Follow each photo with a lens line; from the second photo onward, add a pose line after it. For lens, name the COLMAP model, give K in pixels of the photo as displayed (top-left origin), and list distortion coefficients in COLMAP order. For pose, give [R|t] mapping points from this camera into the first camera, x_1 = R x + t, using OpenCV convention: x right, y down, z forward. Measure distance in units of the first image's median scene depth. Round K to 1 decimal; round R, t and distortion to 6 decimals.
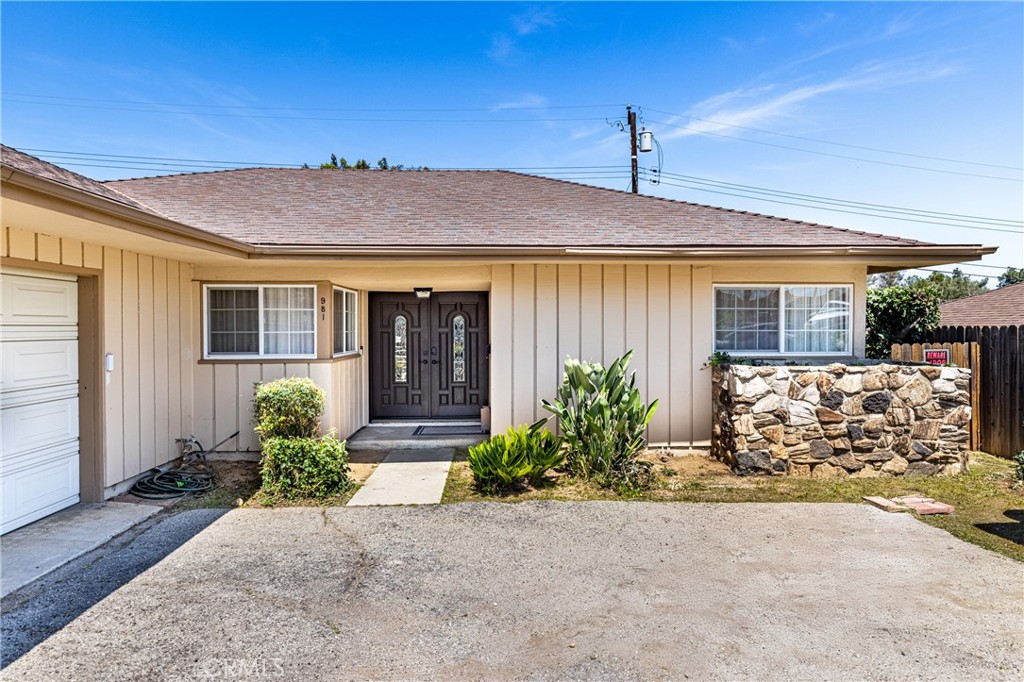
lens RADIAL K [[605.7, 0, 516.1], [0, 605.7, 340.0], [0, 0, 1]] dist [0.002185, 0.000214]
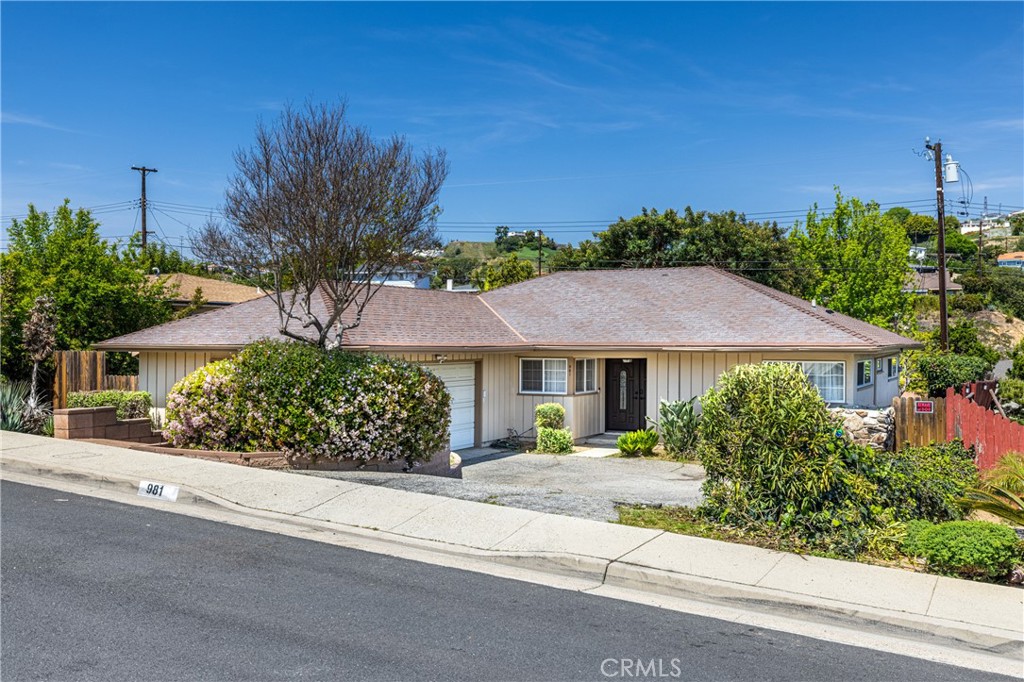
lens RADIAL K [[952.6, 0, 512.4], [0, 952.6, 341.5], [0, 0, 1]] dist [0.001914, 0.000000]
pose [[0.861164, 0.004080, -0.508312, 1.227166], [-0.013877, 0.999784, -0.015485, -0.102724], [0.508139, 0.020389, 0.861034, -2.001451]]
